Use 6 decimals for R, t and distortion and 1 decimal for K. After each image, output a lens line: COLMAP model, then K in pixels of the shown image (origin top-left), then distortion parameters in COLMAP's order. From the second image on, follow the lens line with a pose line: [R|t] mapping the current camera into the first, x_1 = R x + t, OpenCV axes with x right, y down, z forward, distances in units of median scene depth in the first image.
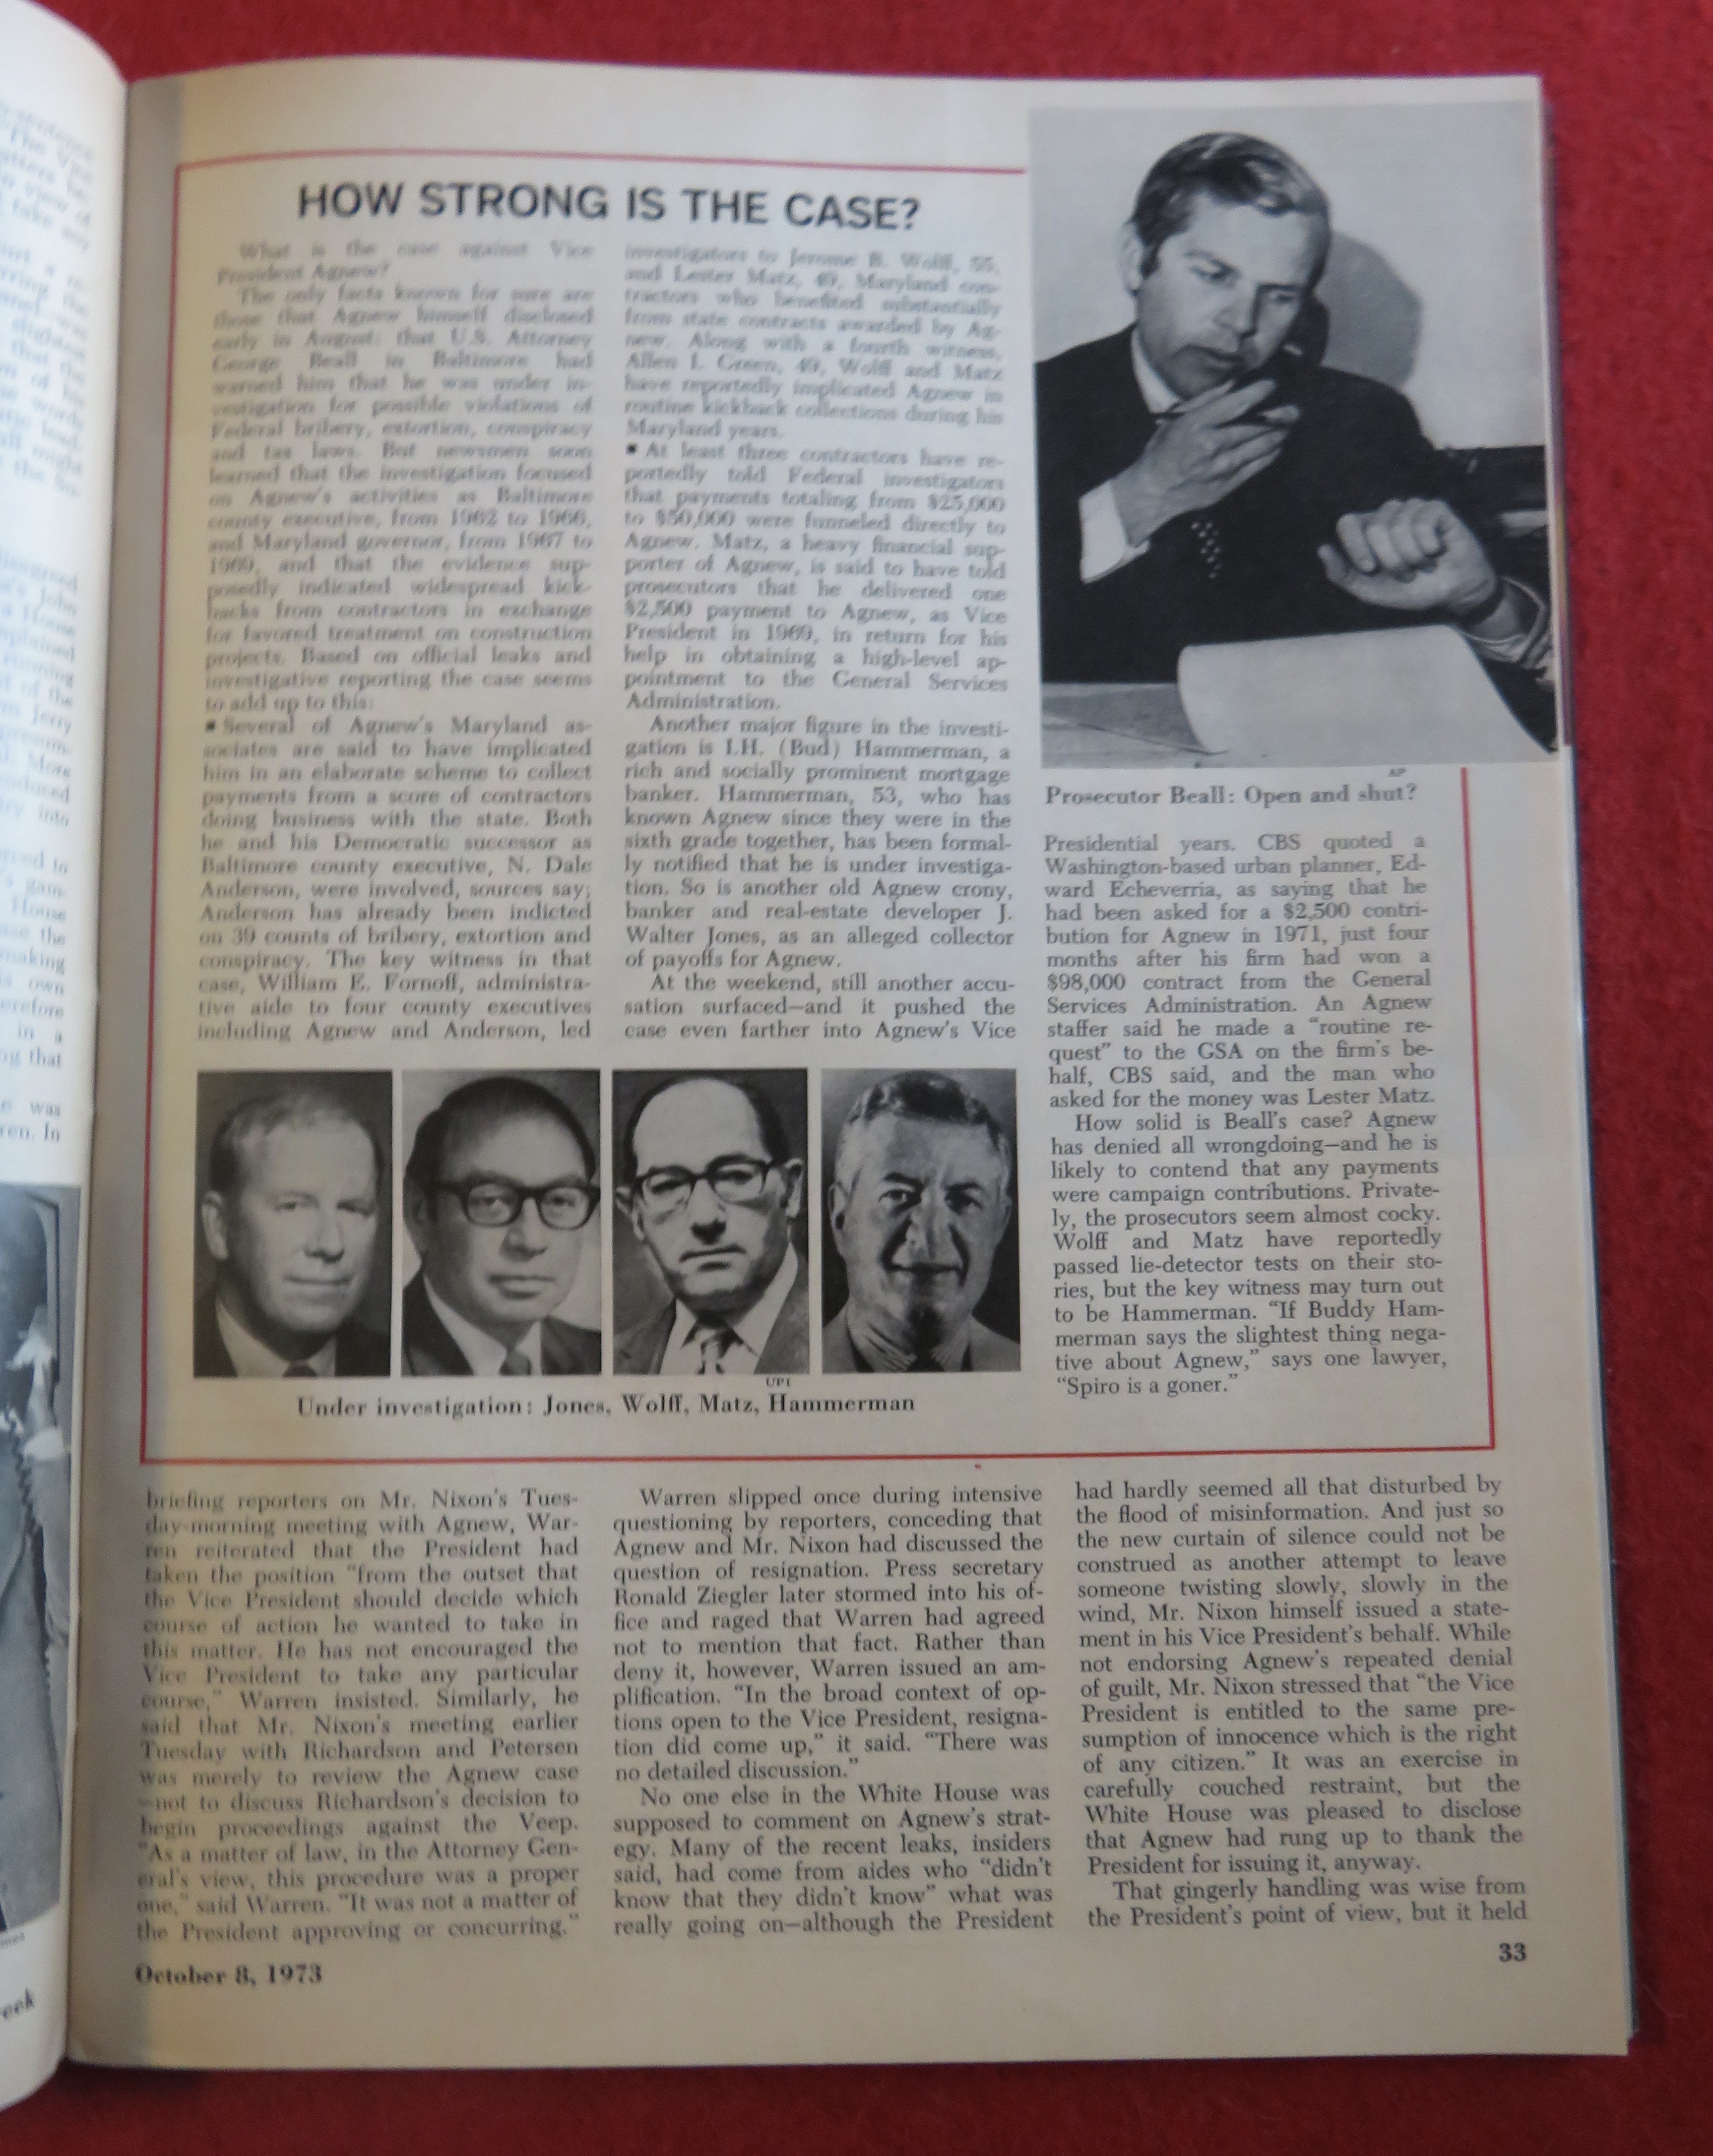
lens RADIAL K [[878.7, 0, 872.6], [0, 878.7, 1075.1], [0, 0, 1]] dist [-0.001994, 0.000229]
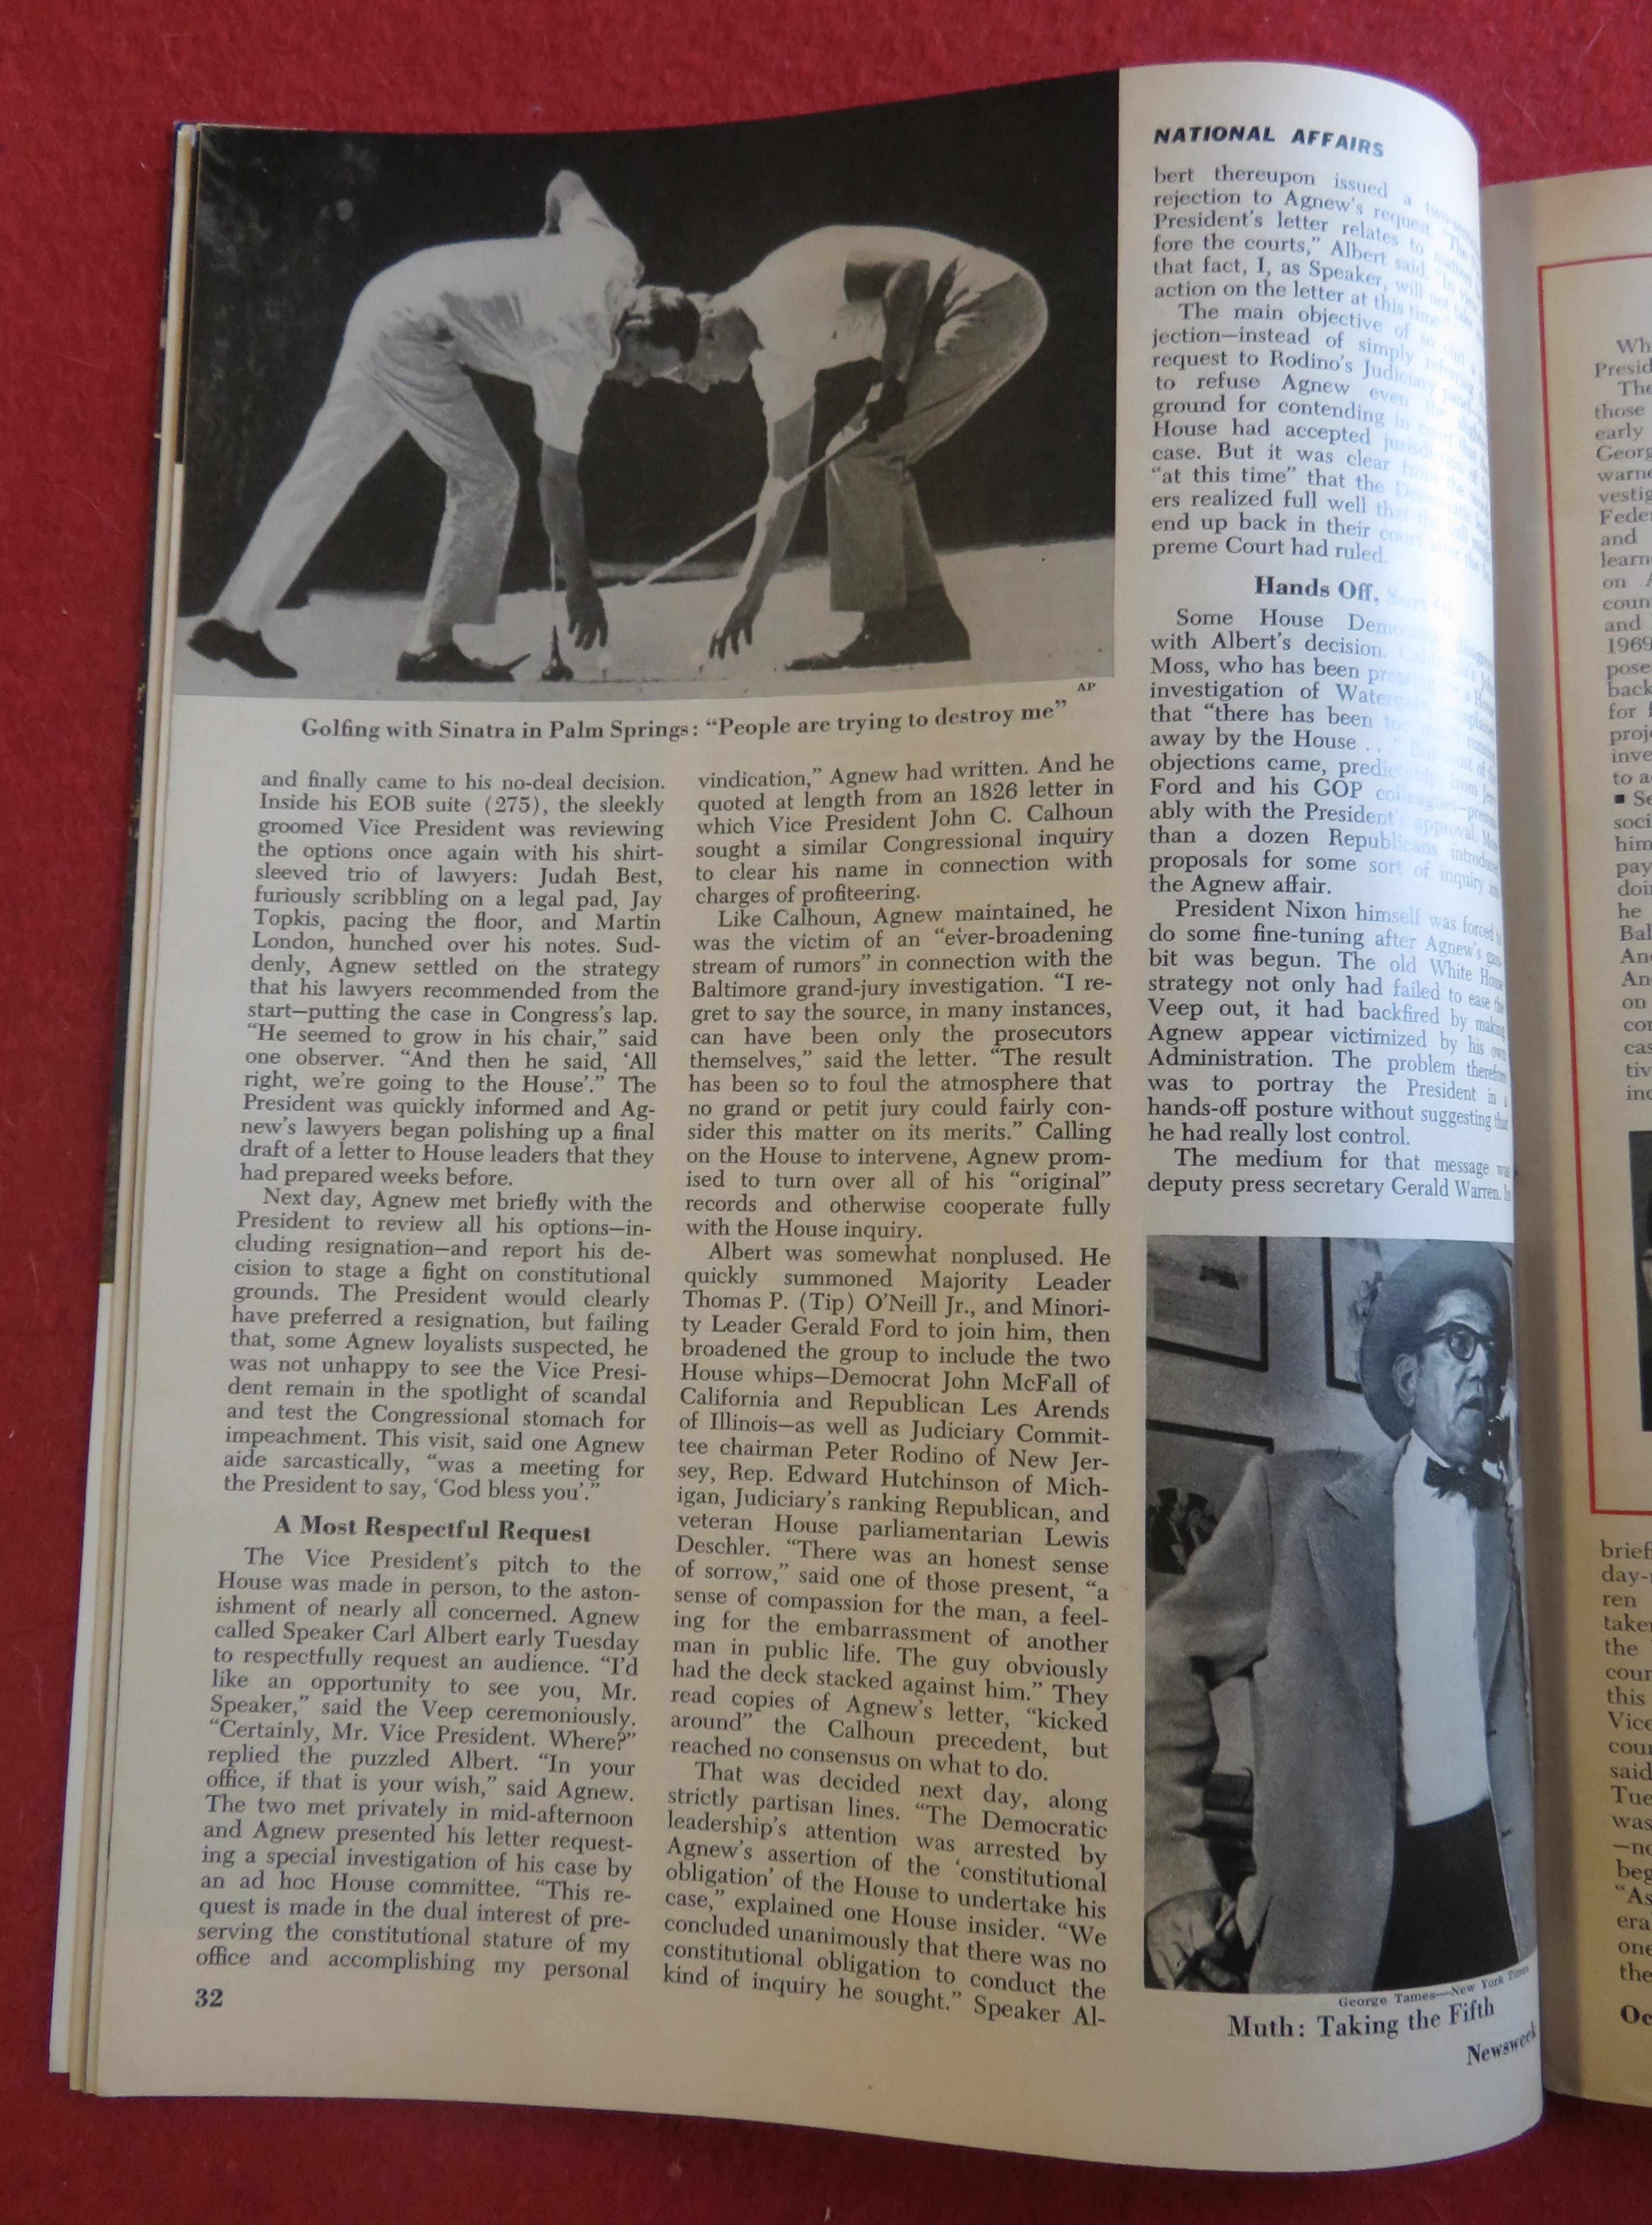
lens RADIAL K [[886.7, 0, 823.7], [0, 886.7, 1118.3], [0, 0, 1]] dist [-0.002850, -0.000429]
pose [[0.997597, 0.009658, -0.068611, -1.605524], [-0.010605, 0.999853, -0.013443, 0.003058], [0.068471, 0.014138, 0.997553, -0.099016]]
